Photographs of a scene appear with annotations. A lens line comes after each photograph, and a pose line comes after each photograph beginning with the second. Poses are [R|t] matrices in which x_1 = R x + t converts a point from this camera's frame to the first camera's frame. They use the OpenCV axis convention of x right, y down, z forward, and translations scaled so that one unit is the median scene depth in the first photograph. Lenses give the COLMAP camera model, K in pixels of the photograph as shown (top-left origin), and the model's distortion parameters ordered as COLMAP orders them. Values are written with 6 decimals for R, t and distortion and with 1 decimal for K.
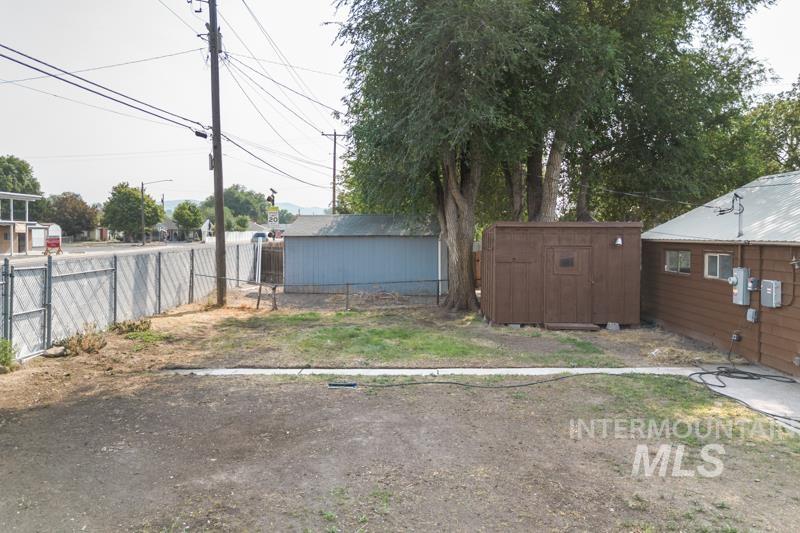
lens RADIAL K [[617.0, 0, 400.0], [0, 617.0, 229.7], [0, 0, 1]] dist [0.050468, -0.054365]
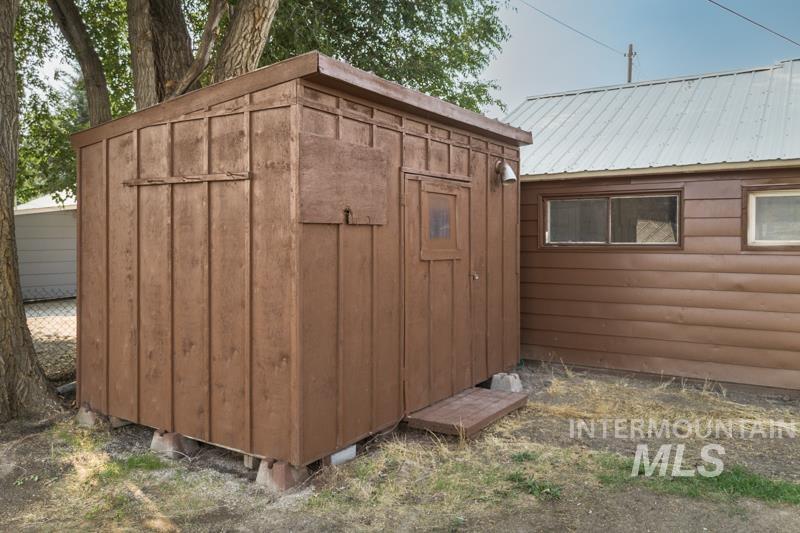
lens RADIAL K [[605.5, 0, 416.2], [0, 605.5, 249.7], [0, 0, 1]] dist [0.045714, -0.000923]
pose [[0.559646, -0.026600, 0.828305, -0.025626], [0.005162, 0.999577, 0.028612, 0.073555], [-0.828716, -0.011737, 0.559546, 1.063450]]
